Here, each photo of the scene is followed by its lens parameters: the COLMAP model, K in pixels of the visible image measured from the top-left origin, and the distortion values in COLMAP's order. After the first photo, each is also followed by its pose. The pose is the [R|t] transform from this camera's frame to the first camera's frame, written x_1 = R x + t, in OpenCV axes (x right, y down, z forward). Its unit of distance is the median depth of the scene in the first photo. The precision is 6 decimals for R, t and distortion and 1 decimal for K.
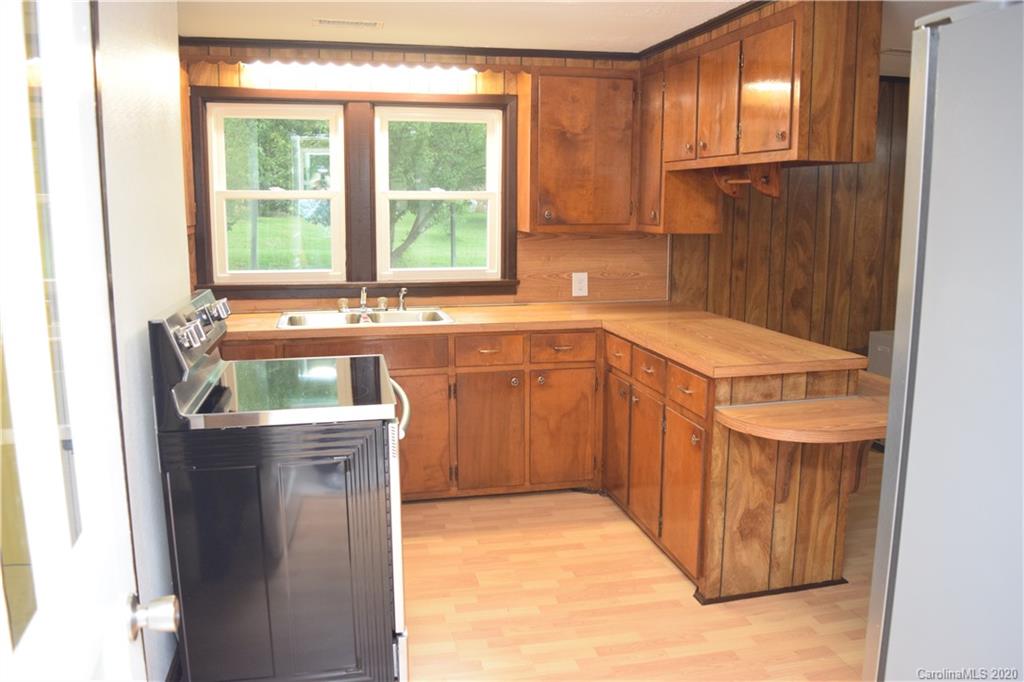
lens RADIAL K [[804.8, 0, 509.3], [0, 804.8, 339.0], [0, 0, 1]] dist [-0.097805, 0.027826]
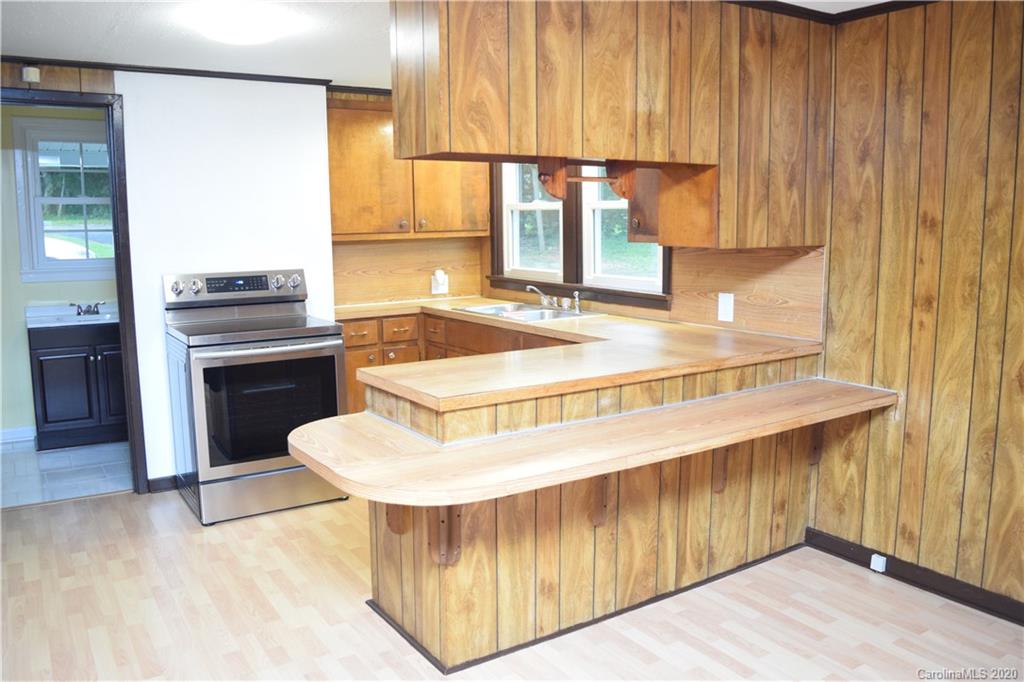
lens RADIAL K [[804.8, 0, 509.3], [0, 804.8, 339.0], [0, 0, 1]] dist [-0.097805, 0.027826]
pose [[0.353383, 0.131737, -0.926157, 0.795762], [-0.146080, 0.985660, 0.084463, -0.073995], [0.924003, 0.105445, 0.367560, 0.497963]]
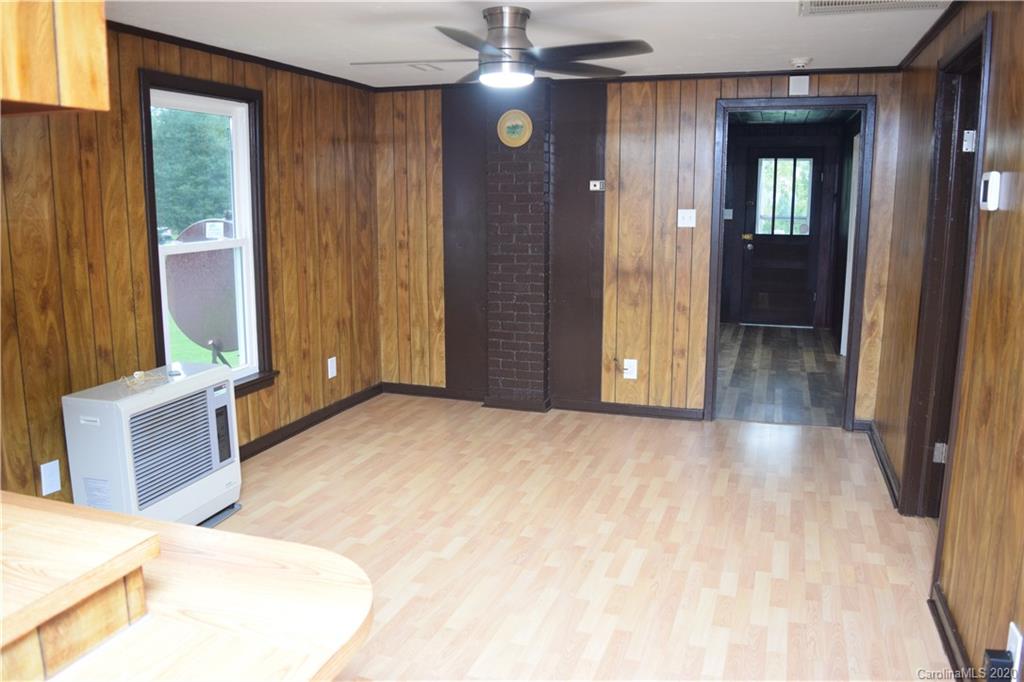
lens RADIAL K [[804.8, 0, 509.3], [0, 804.8, 339.0], [0, 0, 1]] dist [-0.097805, 0.027826]
pose [[0.517702, -0.150323, 0.842252, 0.122704], [0.140260, 0.986037, 0.089772, -0.067294], [-0.843986, 0.071659, 0.531557, 0.372249]]
